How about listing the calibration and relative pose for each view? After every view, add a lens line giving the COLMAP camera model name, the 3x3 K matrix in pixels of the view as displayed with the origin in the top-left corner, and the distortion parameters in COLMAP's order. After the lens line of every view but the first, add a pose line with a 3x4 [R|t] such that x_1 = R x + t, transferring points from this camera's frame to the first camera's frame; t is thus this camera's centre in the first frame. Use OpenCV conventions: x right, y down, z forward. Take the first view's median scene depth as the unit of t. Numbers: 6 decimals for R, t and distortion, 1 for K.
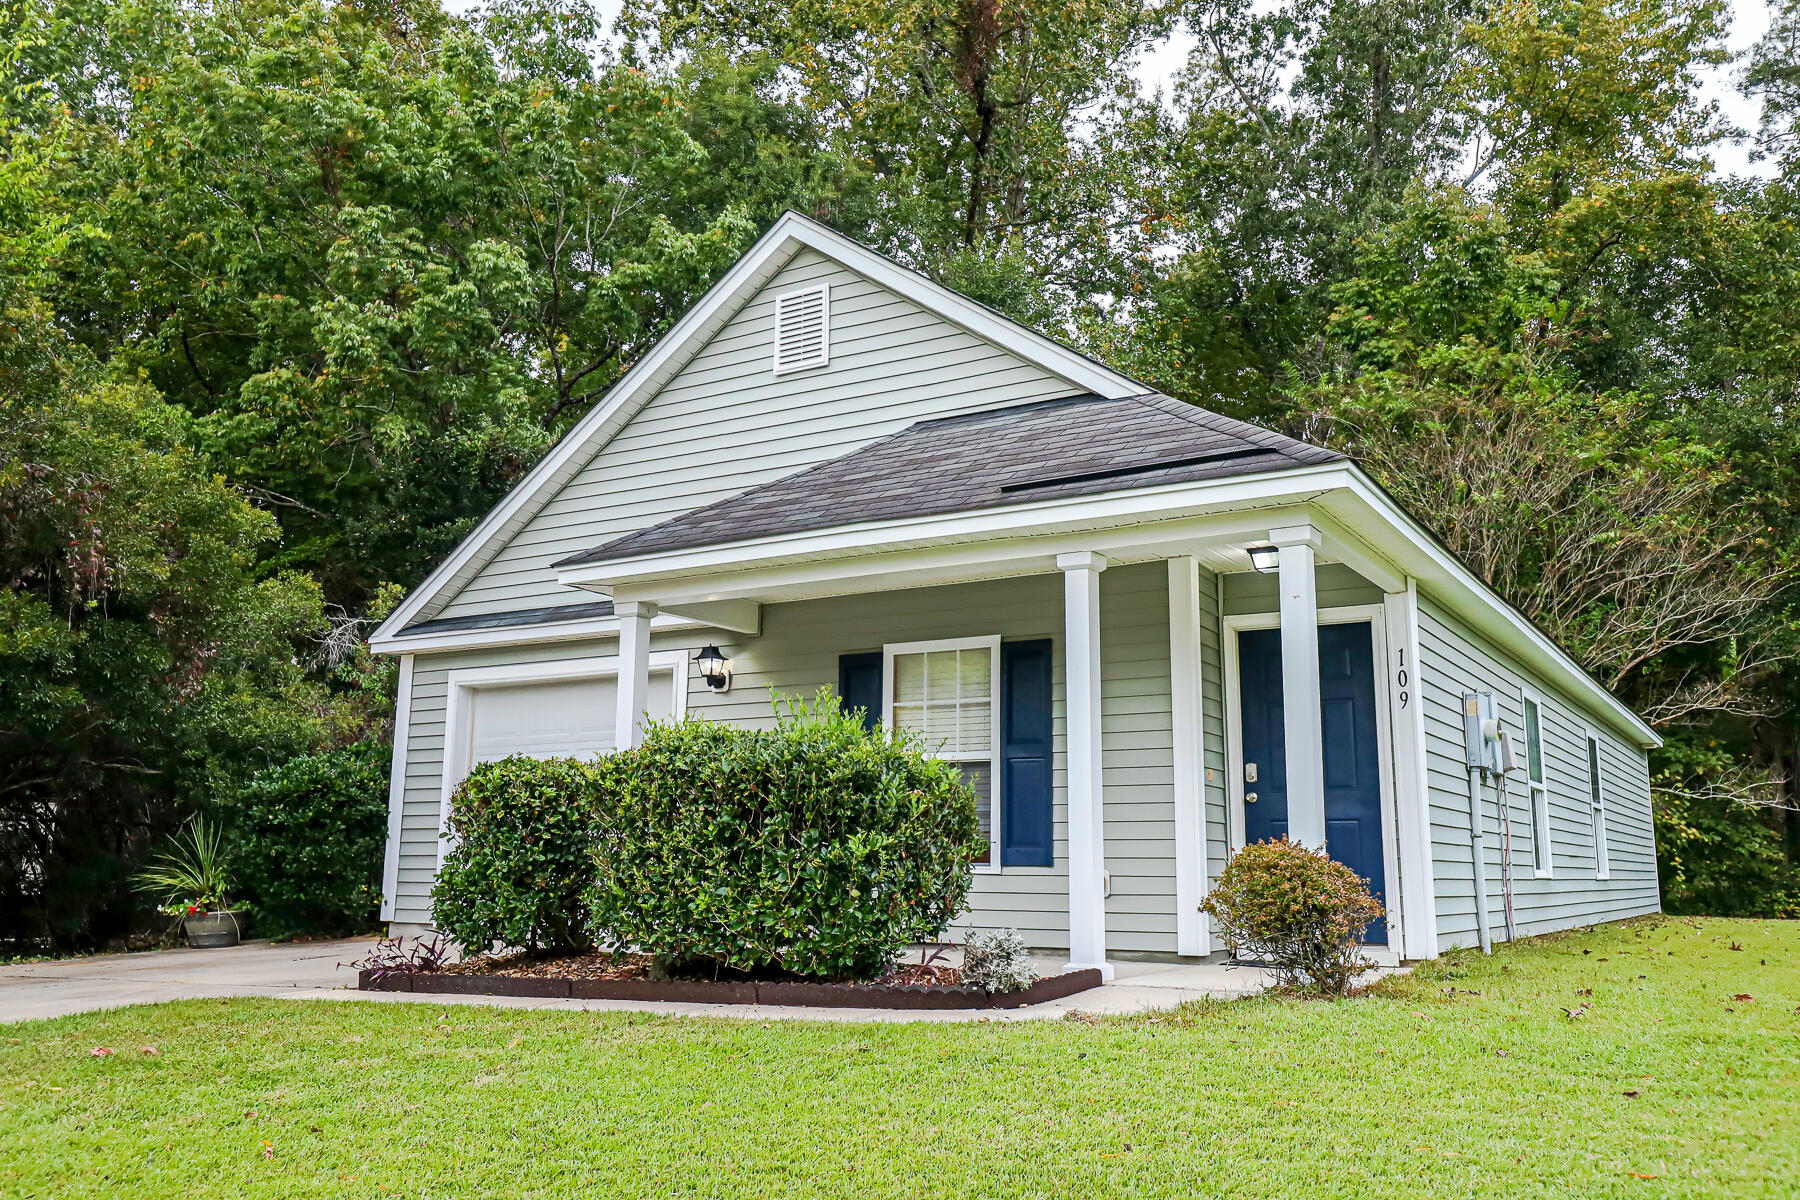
lens RADIAL K [[1461.8, 0, 900.0], [0, 1461.8, 600.0], [0, 0, 1]] dist [0.007359, 0.002606]
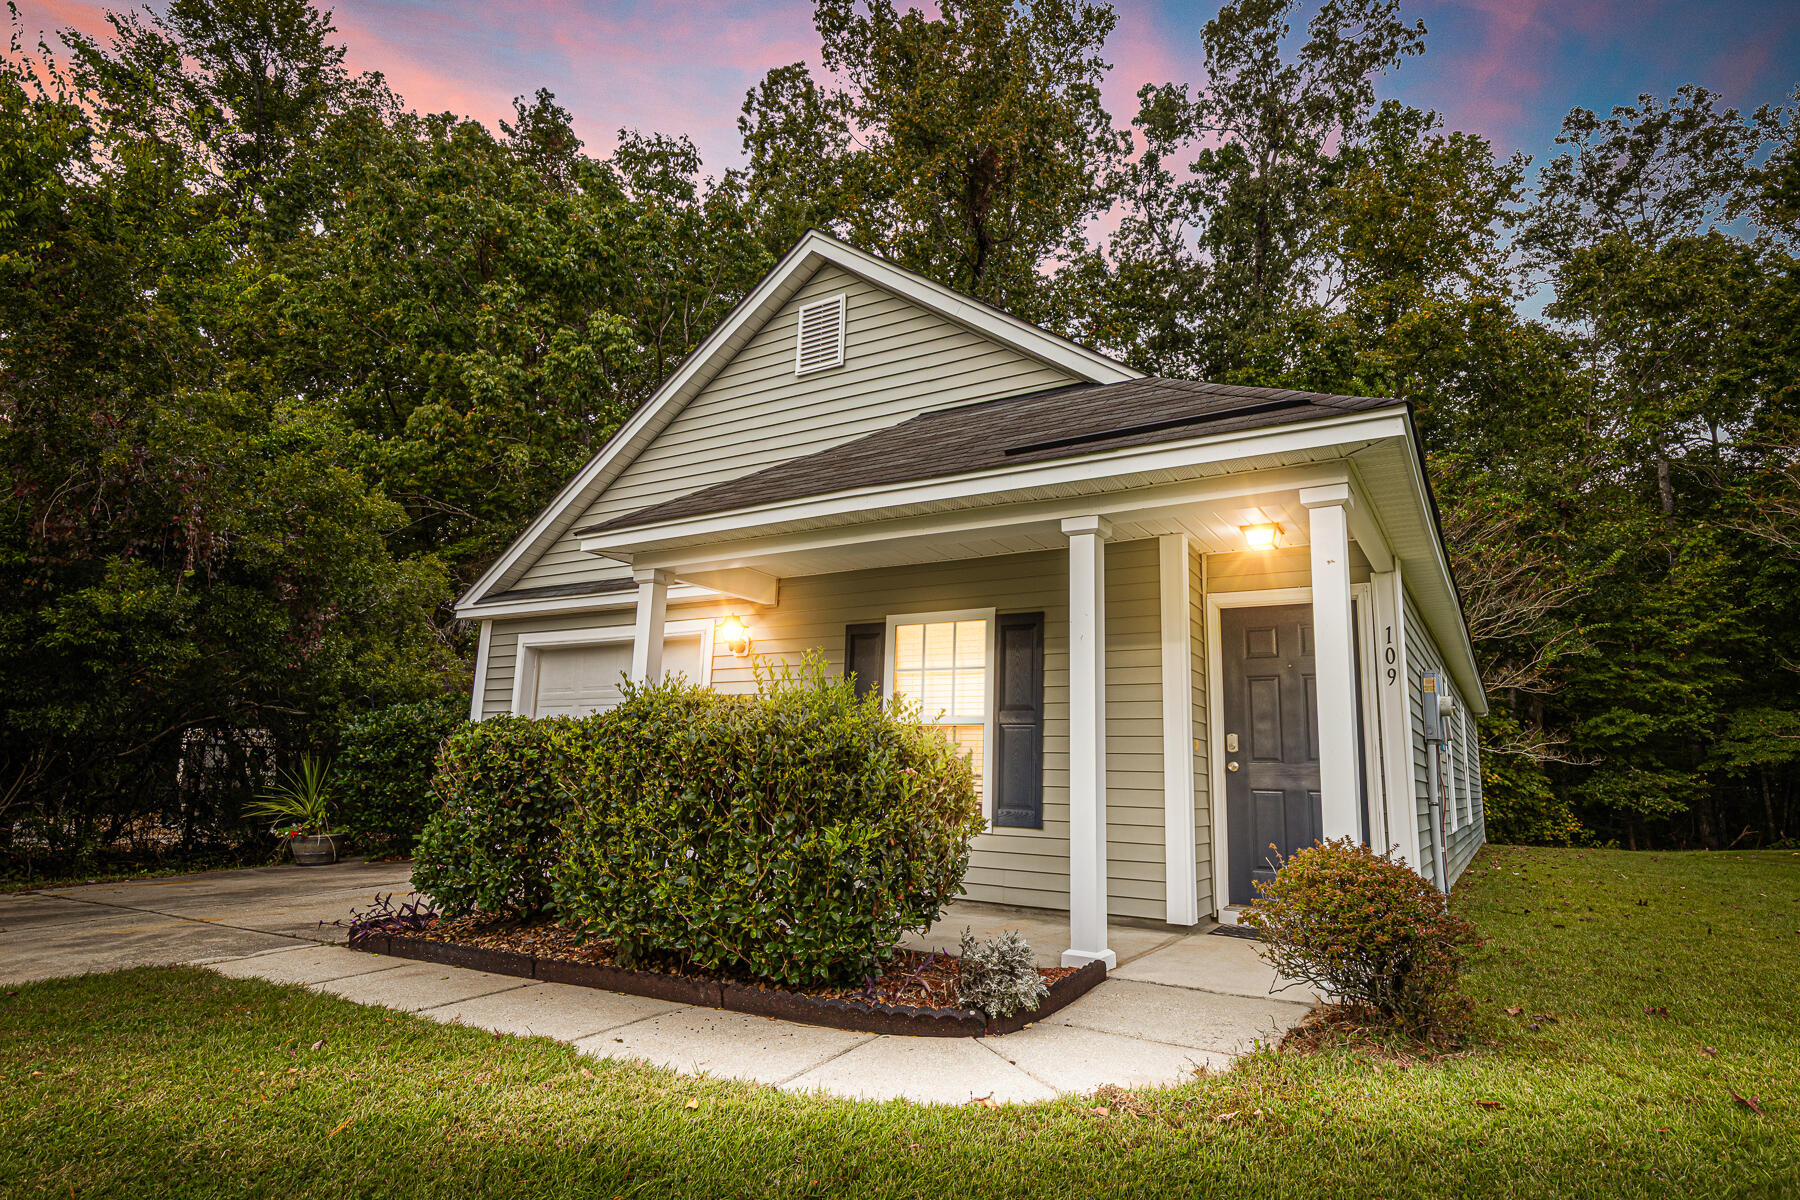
lens RADIAL K [[959.2, 0, 903.9], [0, 959.2, 603.7], [0, 0, 1]] dist [0.001827, -0.000359]
pose [[0.999752, 0.020591, -0.008446, 0.008265], [-0.020584, 0.999788, 0.000976, 0.022502], [0.008464, -0.000802, 0.999964, 0.312284]]
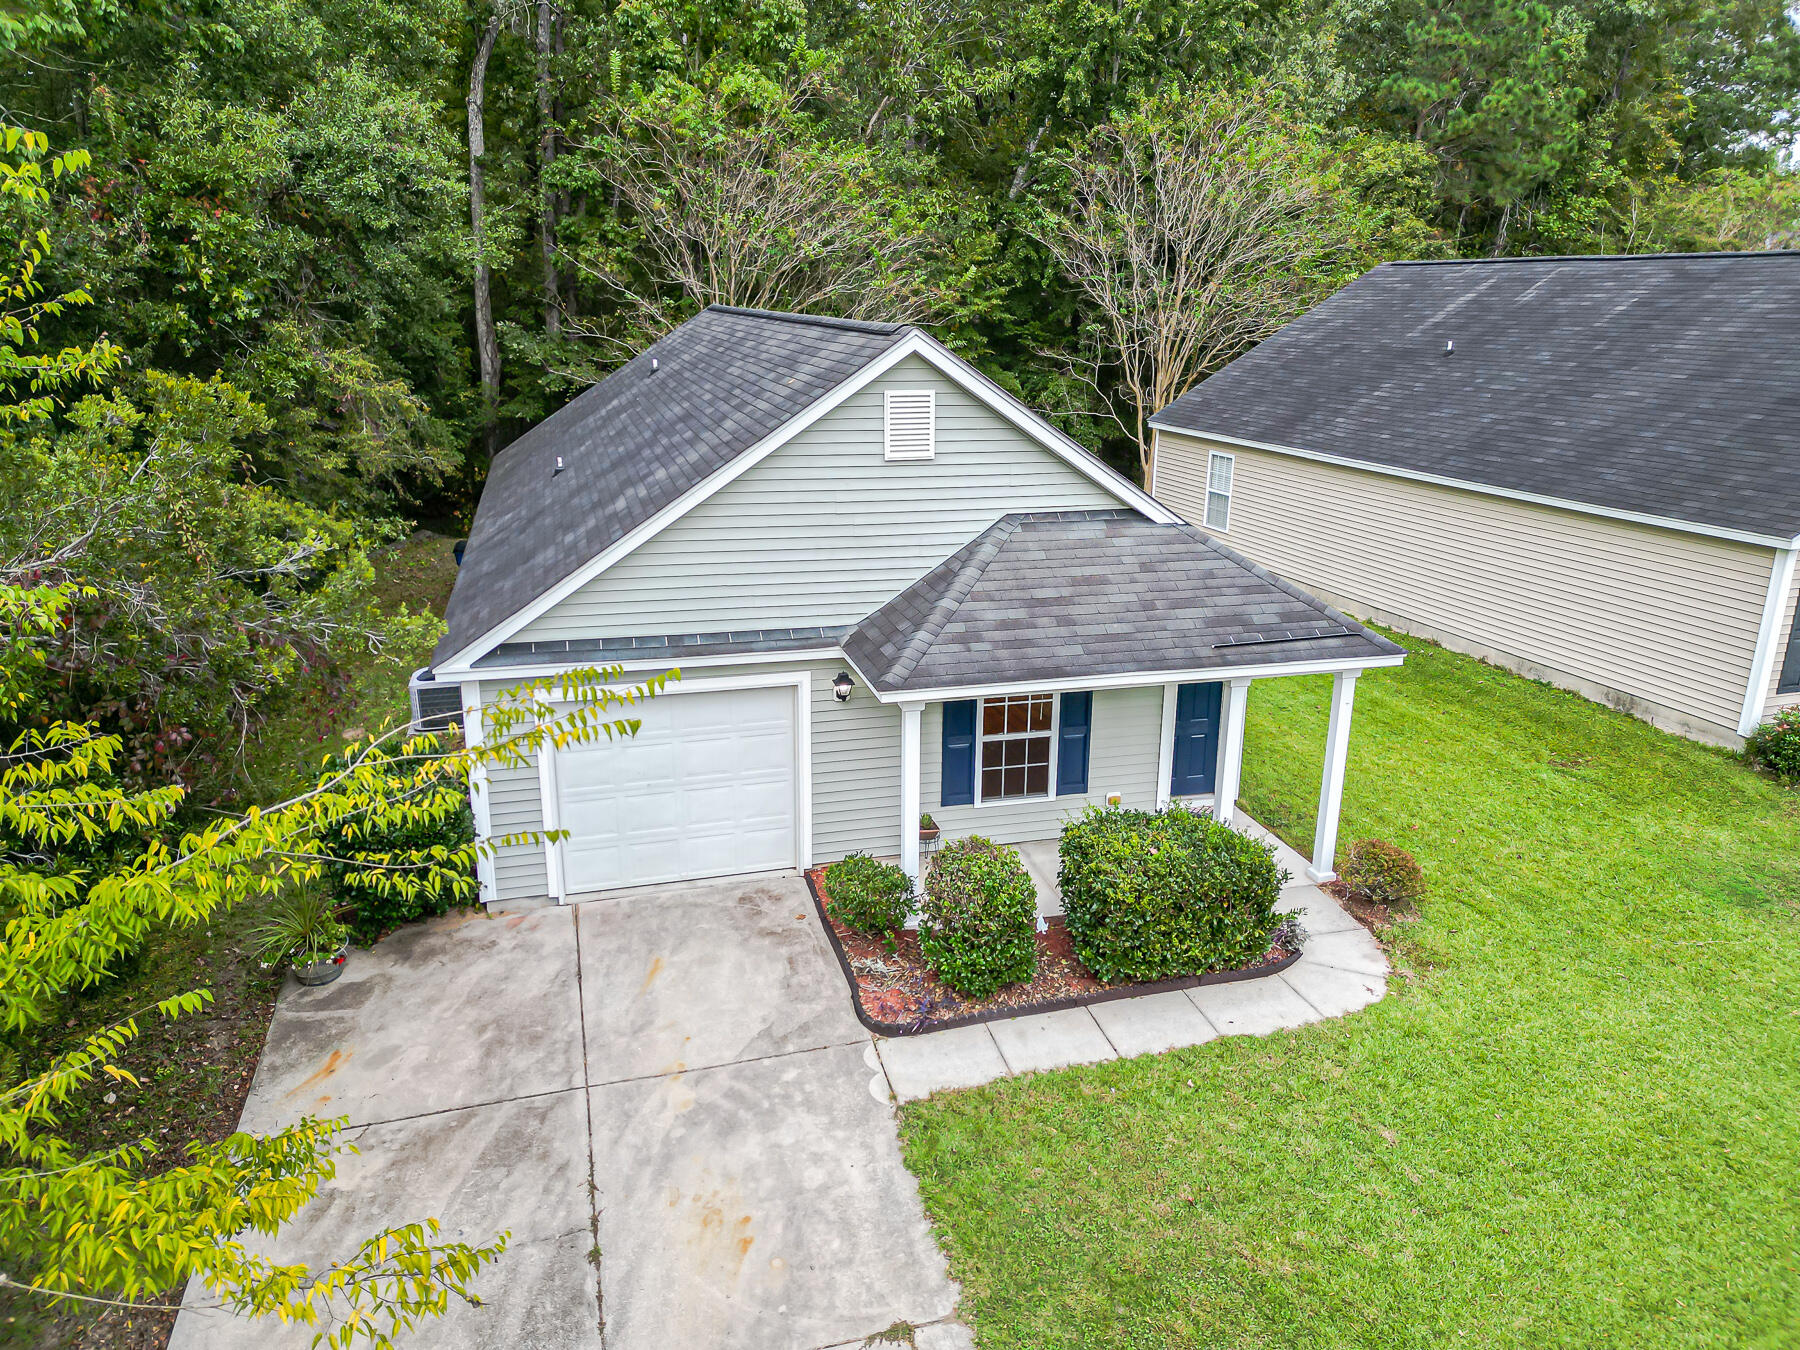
lens RADIAL K [[1268.4, 0, 898.9], [0, 1268.4, 676.4], [0, 0, 1]] dist [0.050511, -0.079363]
pose [[0.677512, -0.208380, 0.705376, -1.055849], [-0.136561, 0.906714, 0.399024, -0.501767], [-0.722723, -0.366670, 0.585853, 0.337440]]
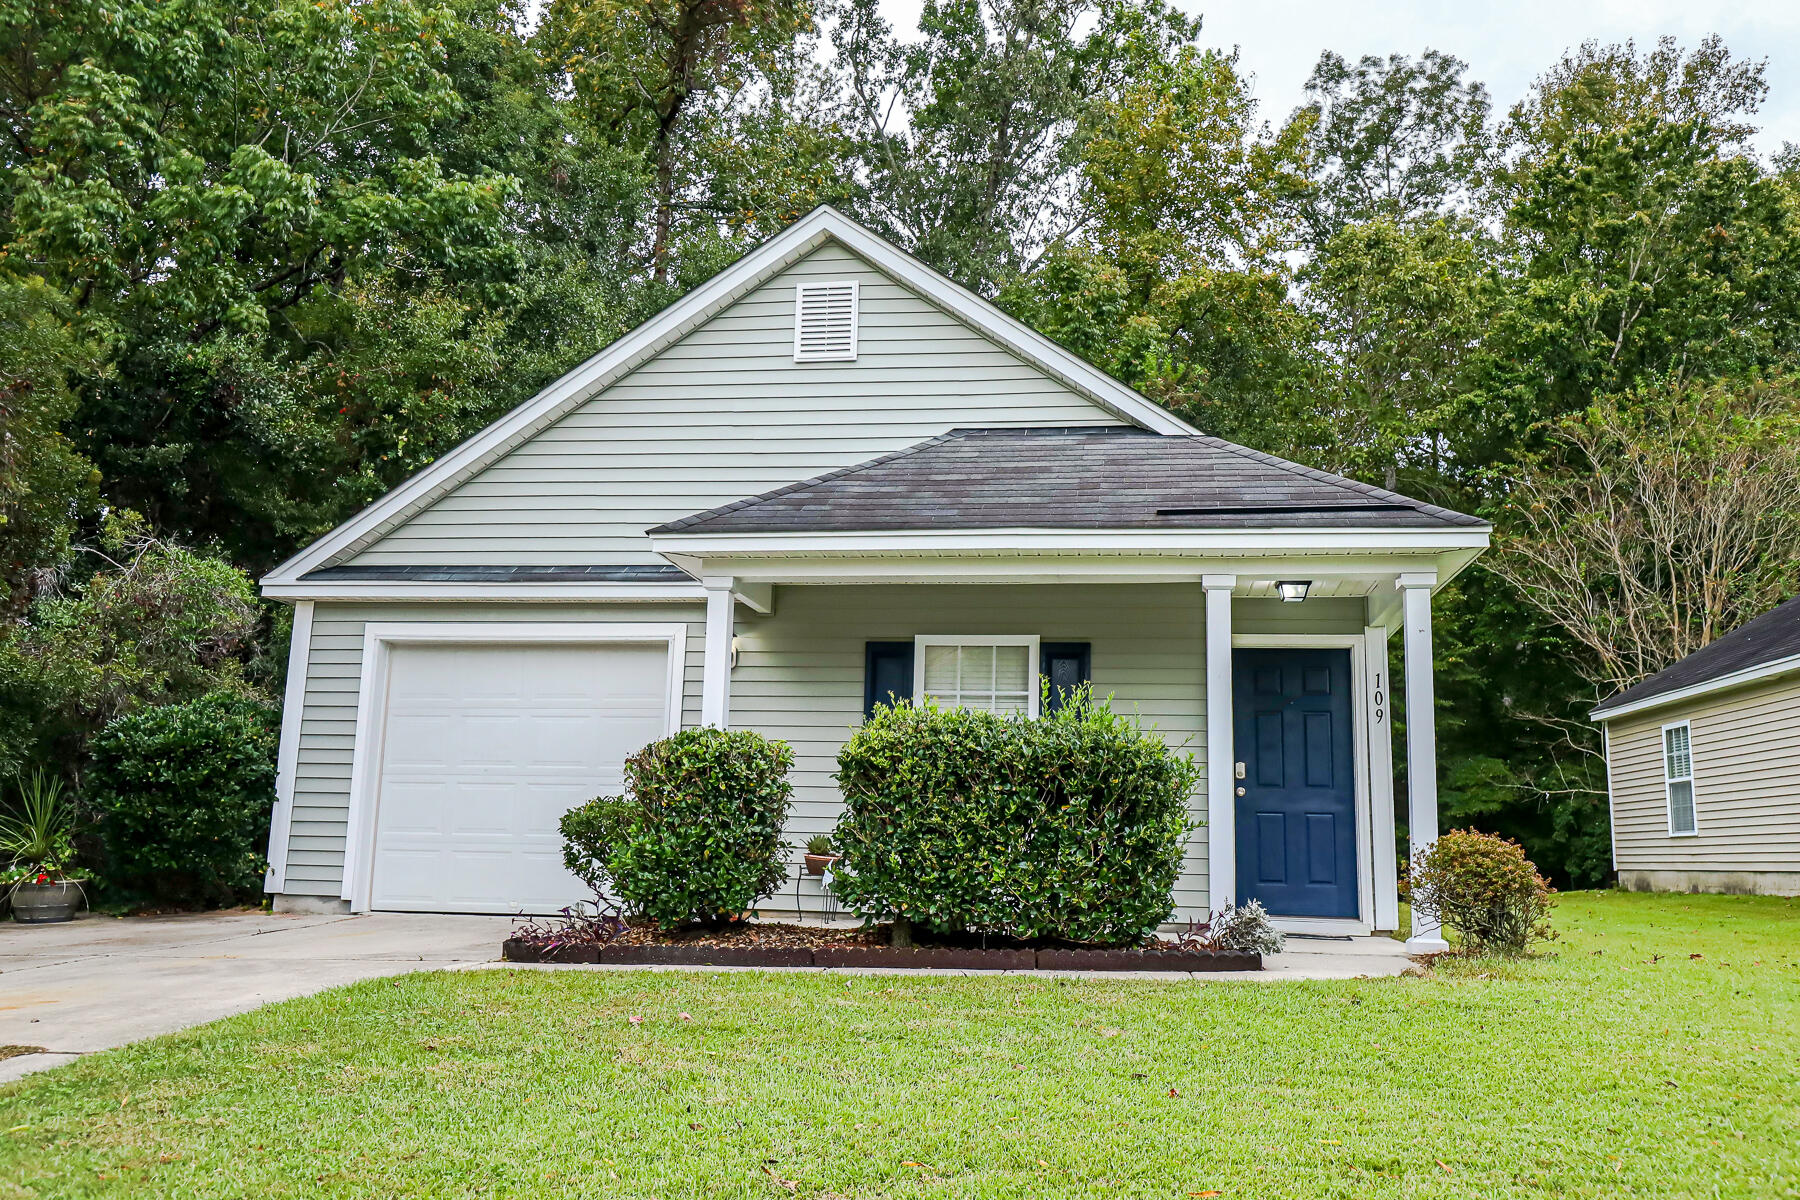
lens RADIAL K [[1461.8, 0, 900.0], [0, 1461.8, 600.0], [0, 0, 1]] dist [0.007359, 0.002606]
pose [[0.925832, 0.082432, 0.368835, -0.452025], [-0.086901, 0.996207, -0.004509, 0.012025], [-0.367808, -0.027878, 0.929484, 0.025504]]
